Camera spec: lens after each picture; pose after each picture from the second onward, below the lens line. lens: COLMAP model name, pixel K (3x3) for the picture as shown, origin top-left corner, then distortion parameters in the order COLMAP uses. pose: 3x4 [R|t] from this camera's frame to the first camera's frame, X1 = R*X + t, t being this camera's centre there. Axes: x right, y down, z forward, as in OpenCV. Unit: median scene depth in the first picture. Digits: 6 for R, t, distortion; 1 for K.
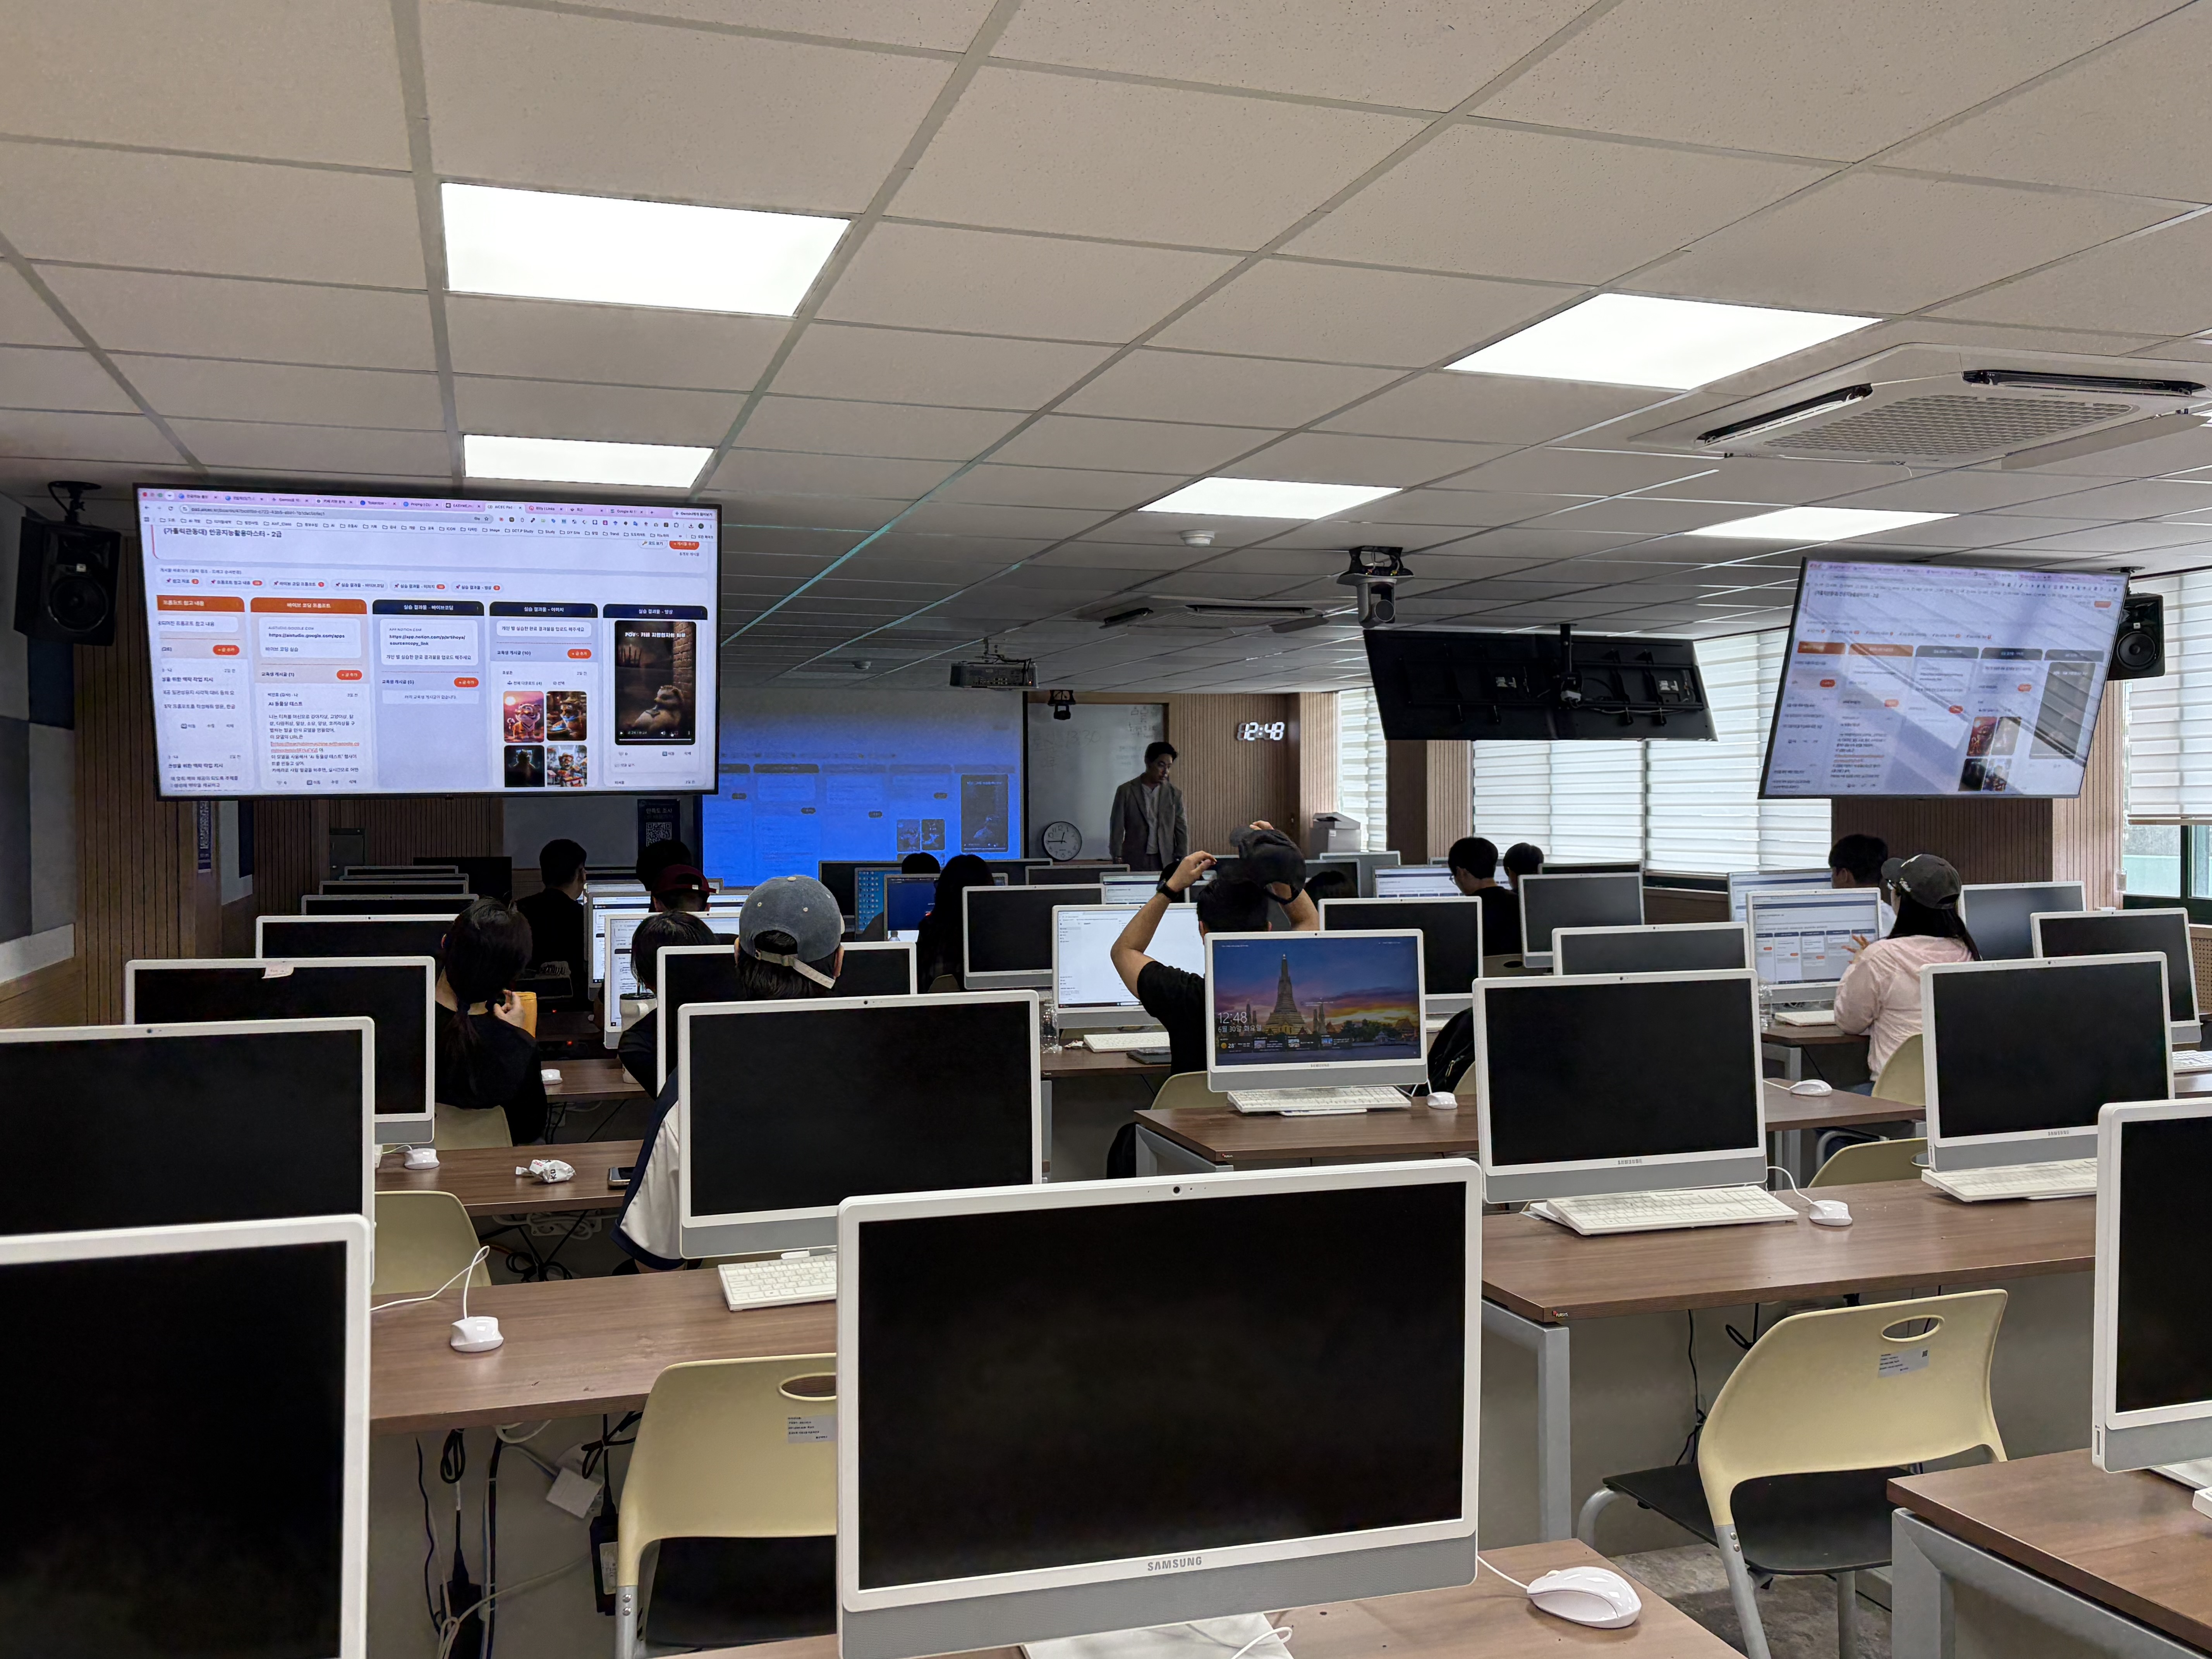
lens RADIAL K [[1880.3, 0, 1086.2], [0, 1880.3, 831.7], [0, 0, 1]] dist [0.028437, -0.015459]
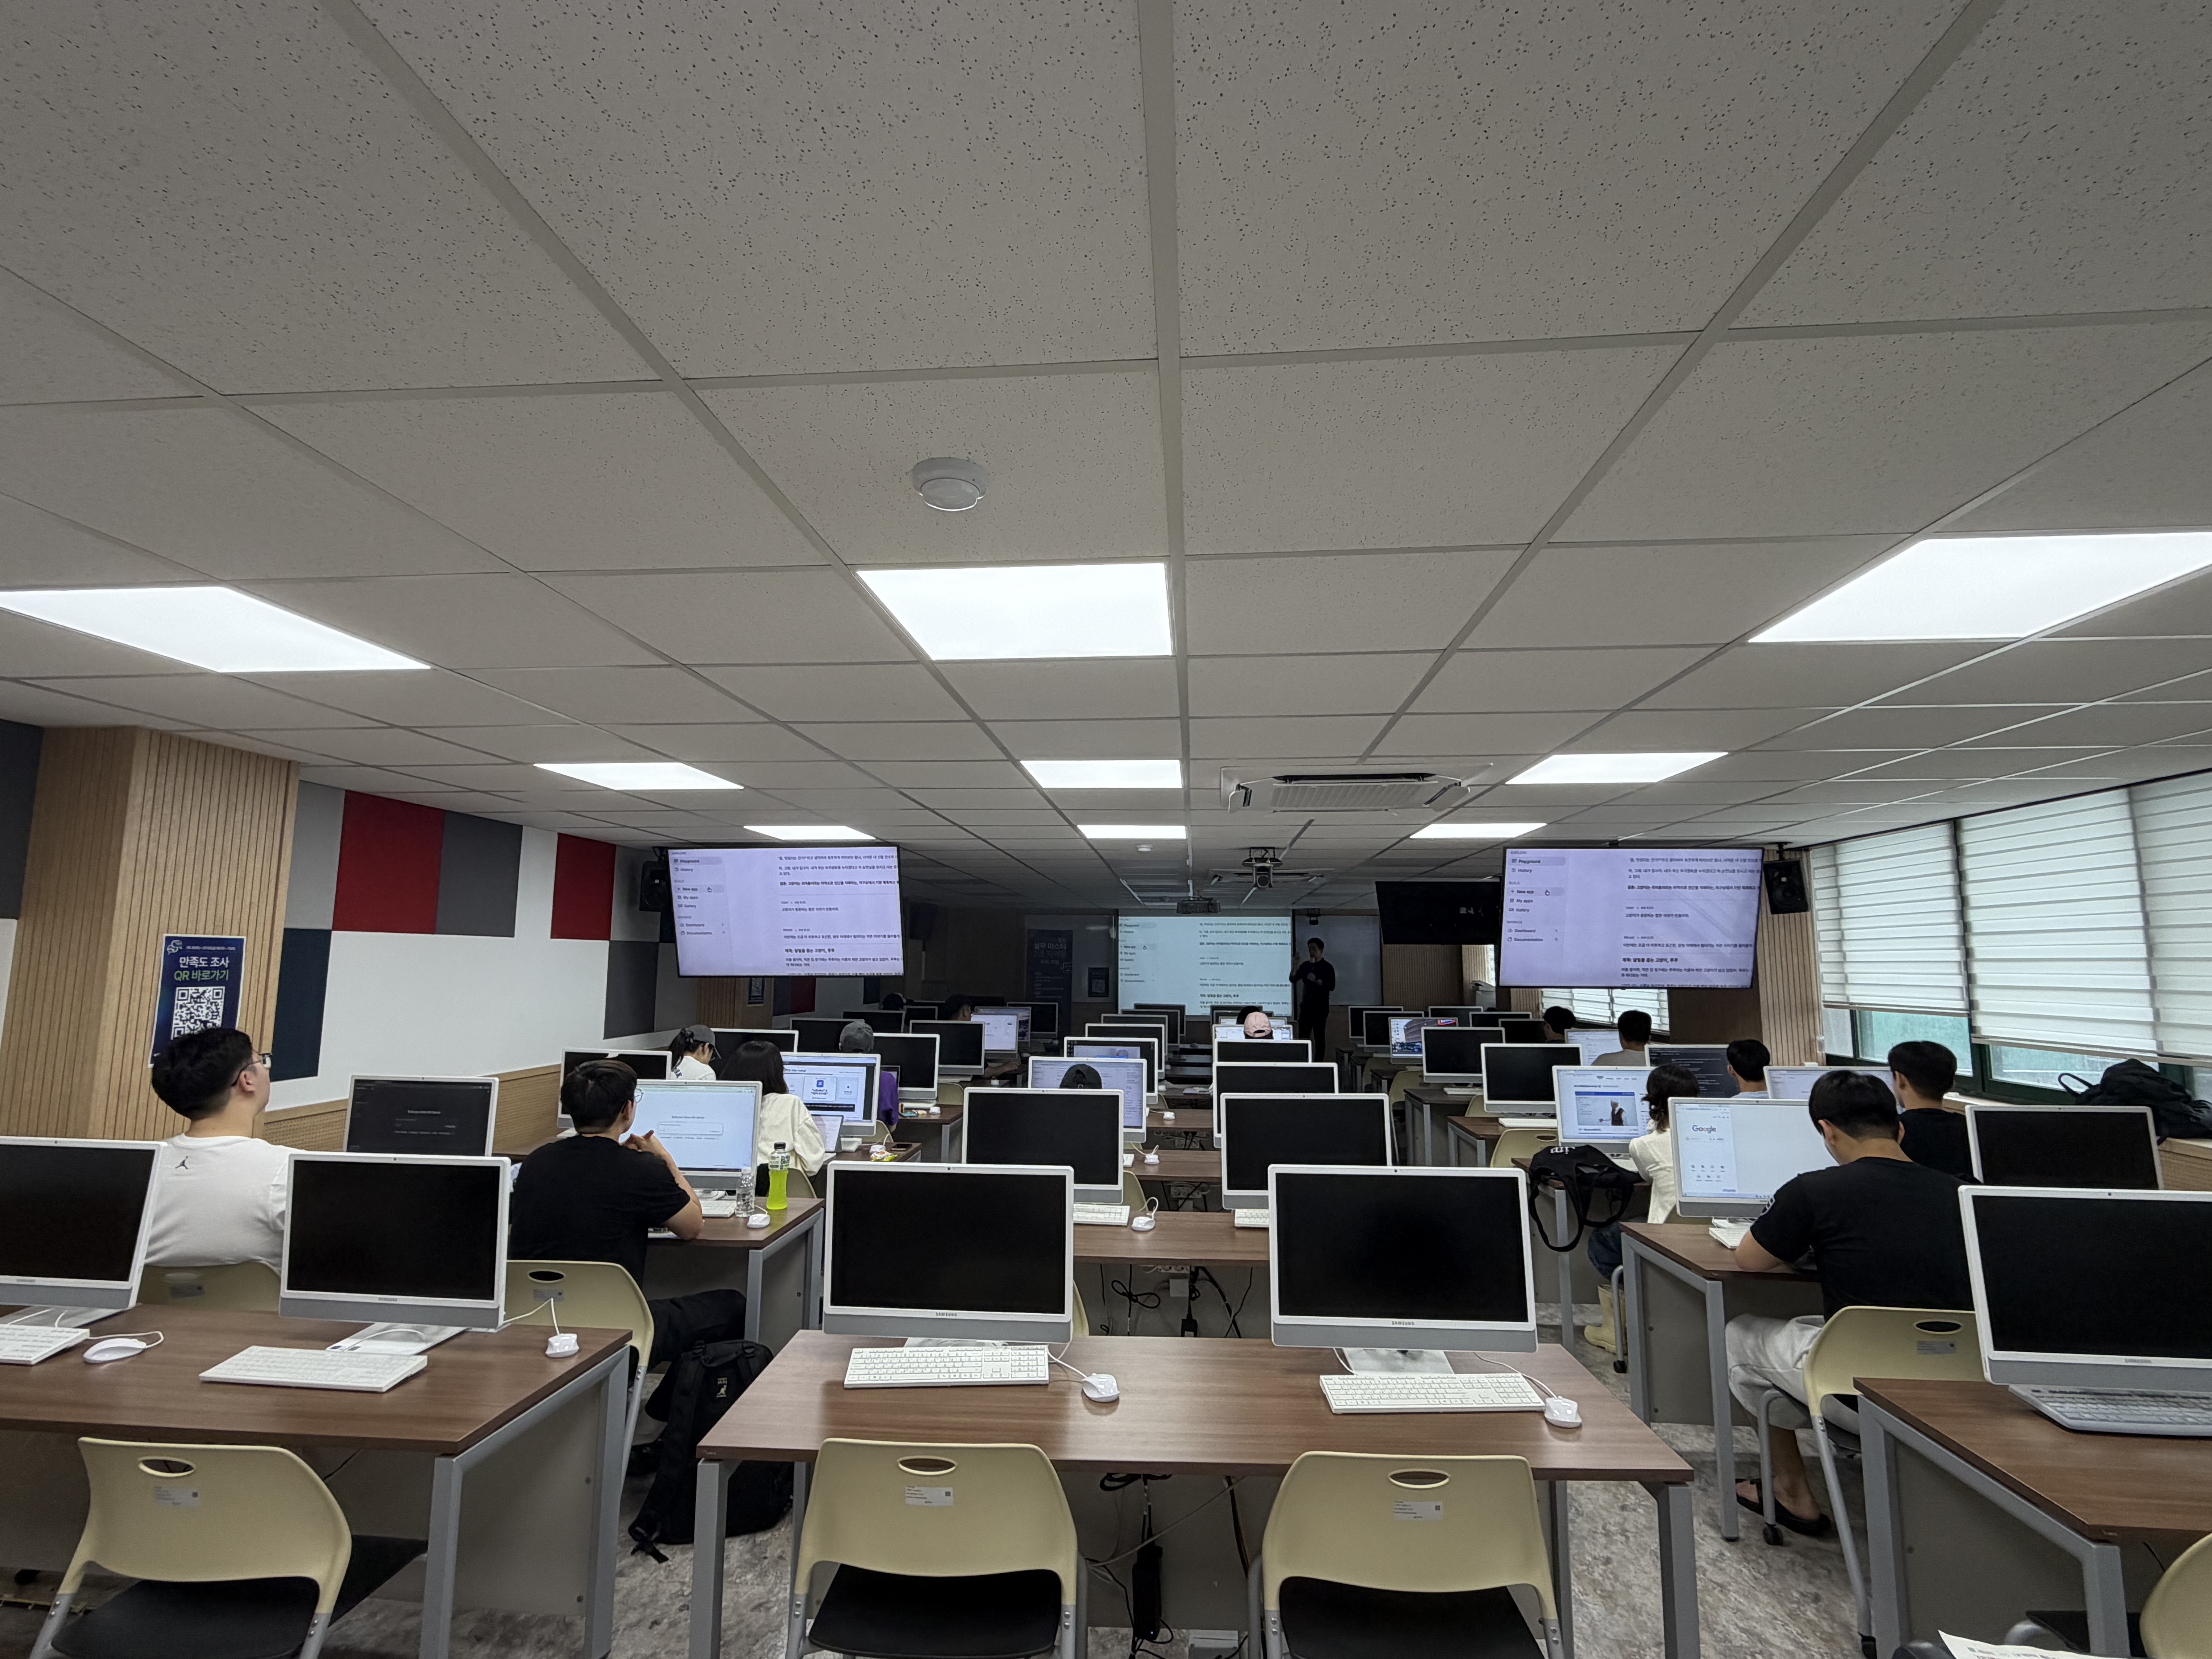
lens RADIAL K [[1058.2, 0, 1100.9], [0, 1058.2, 835.1], [0, 0, 1]] dist [0.002357, 0.000960]
pose [[0.916855, -0.034799, -0.397701, 0.375032], [-0.017666, 0.991681, -0.127499, -0.023050], [0.398830, 0.123924, 0.908613, -0.018254]]
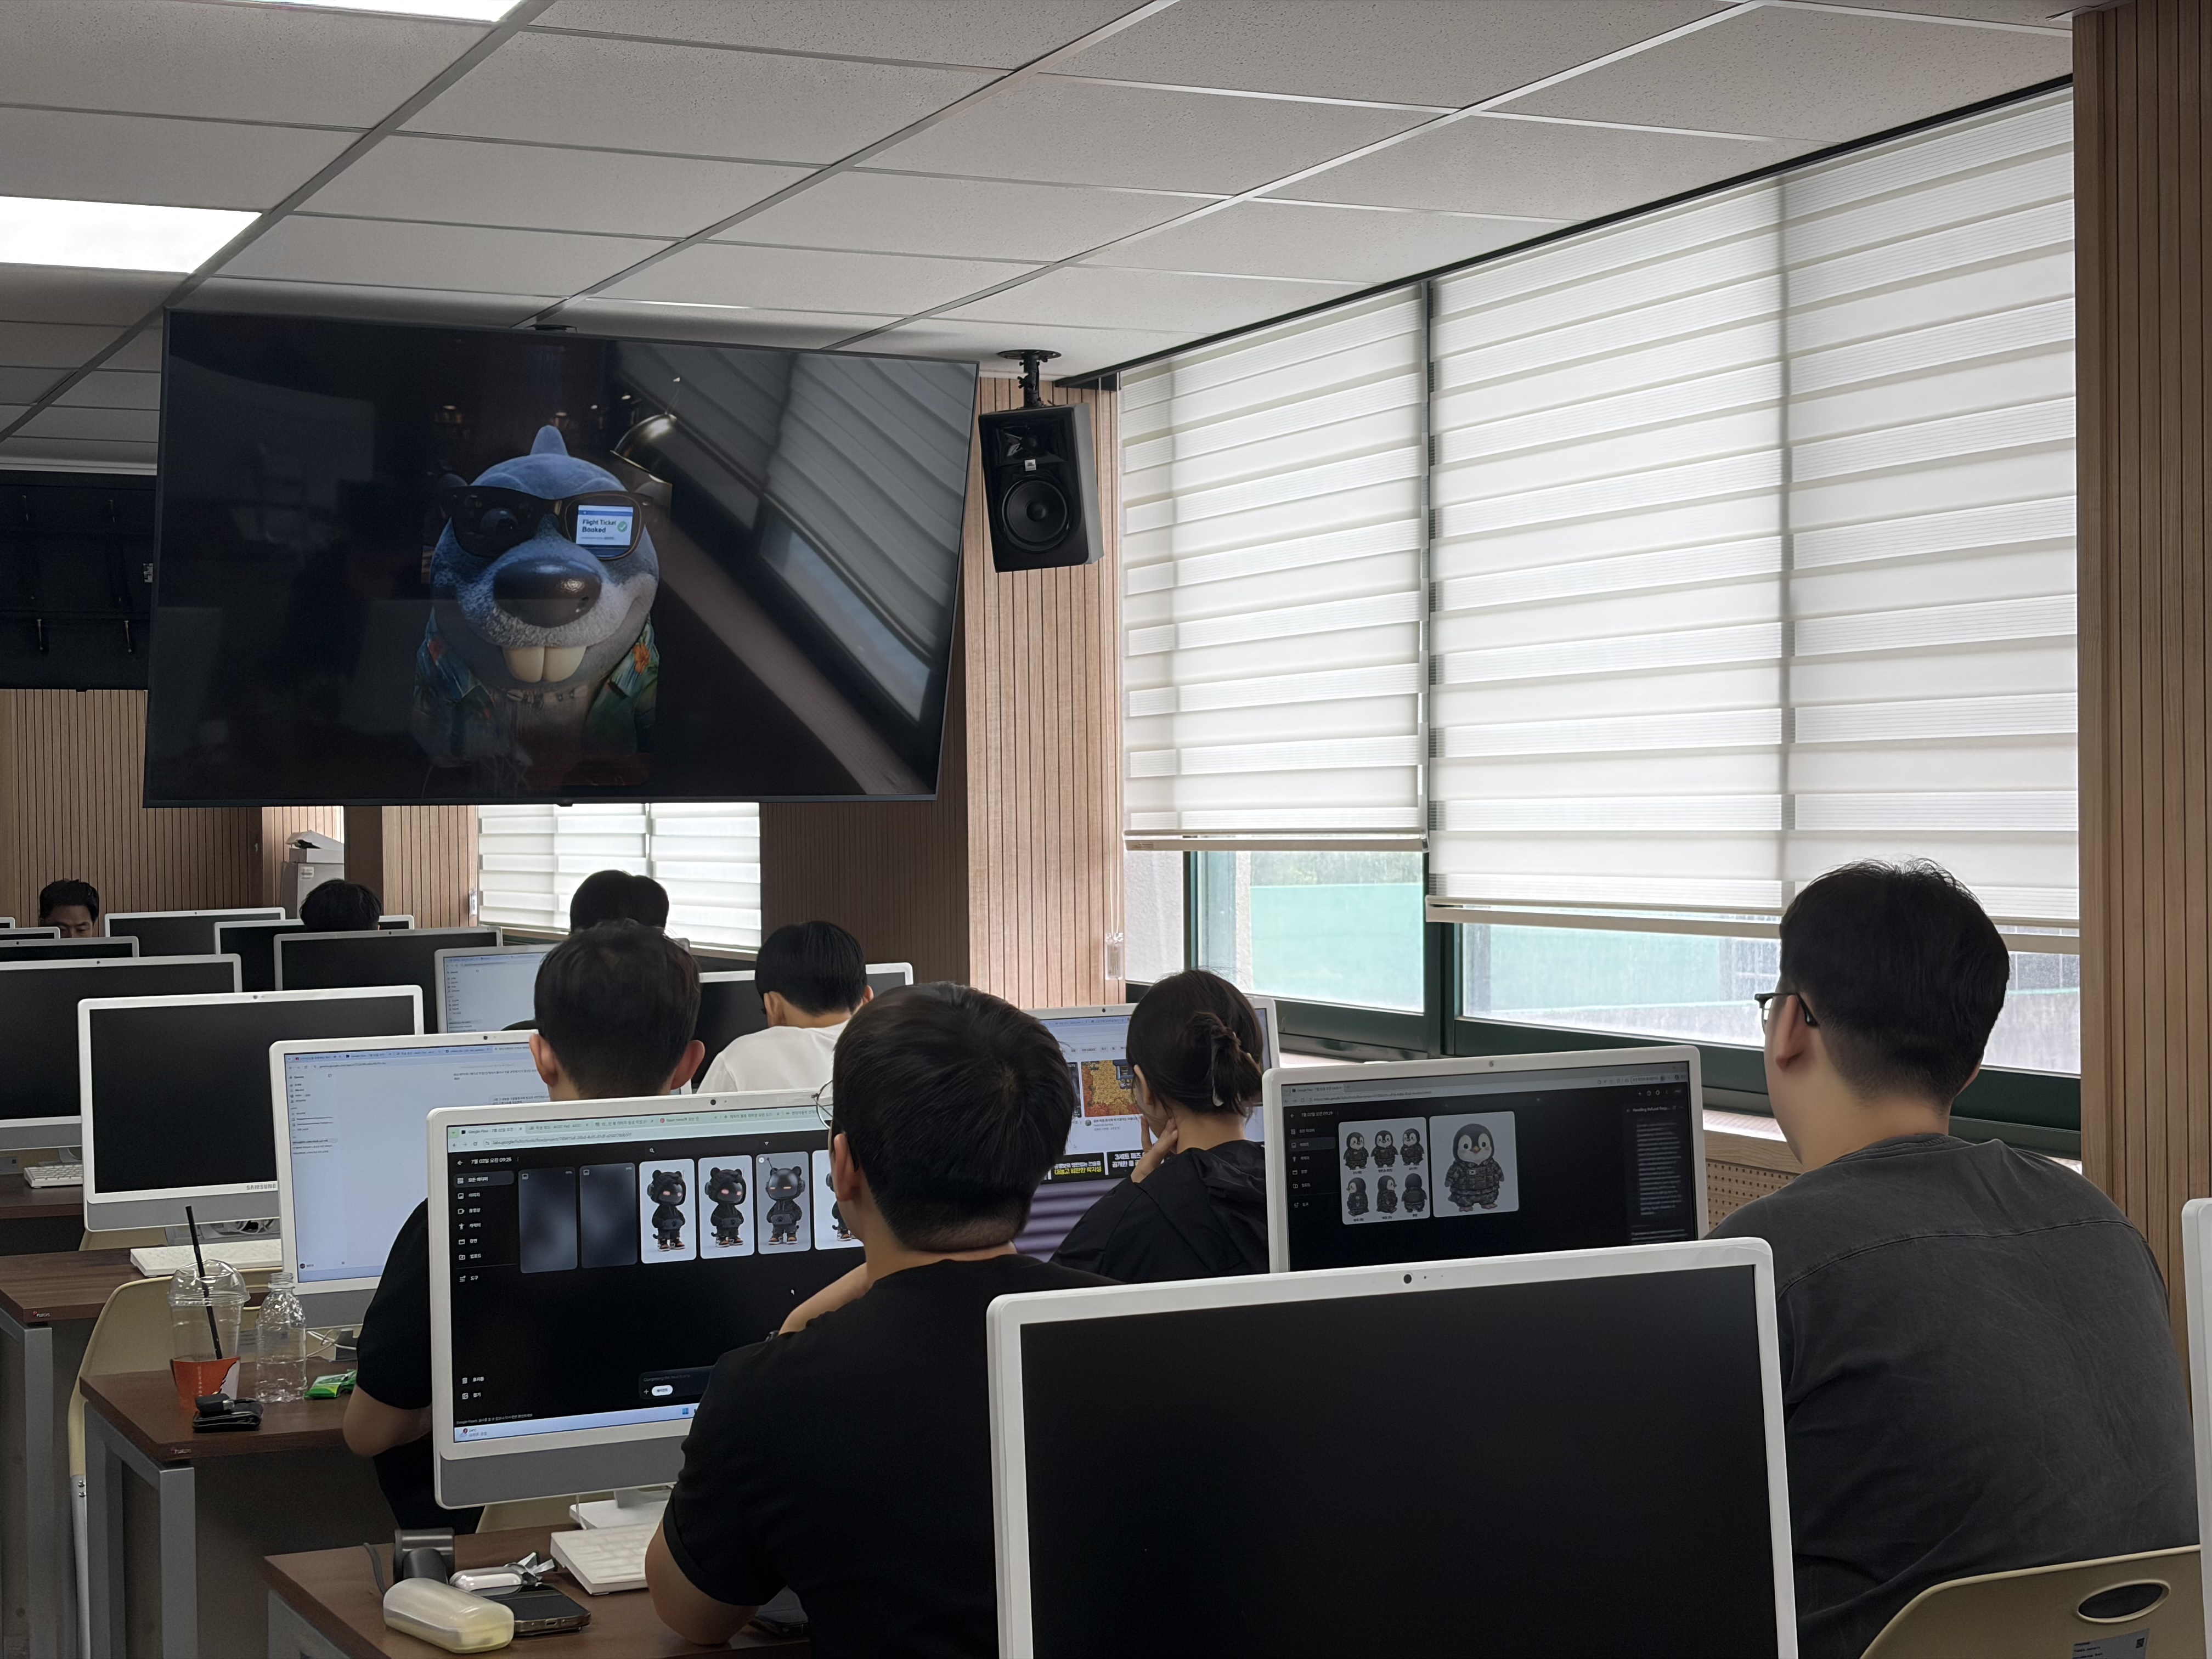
lens RADIAL K [[3300.3, 0, 1117.6], [0, 3300.3, 848.3], [0, 0, 1]] dist [0.205382, 0.000000]
pose [[0.993224, -0.008330, 0.115919, 0.457873], [0.008687, 0.999959, -0.002568, -0.001826], [-0.115893, 0.003557, 0.993255, 0.100537]]
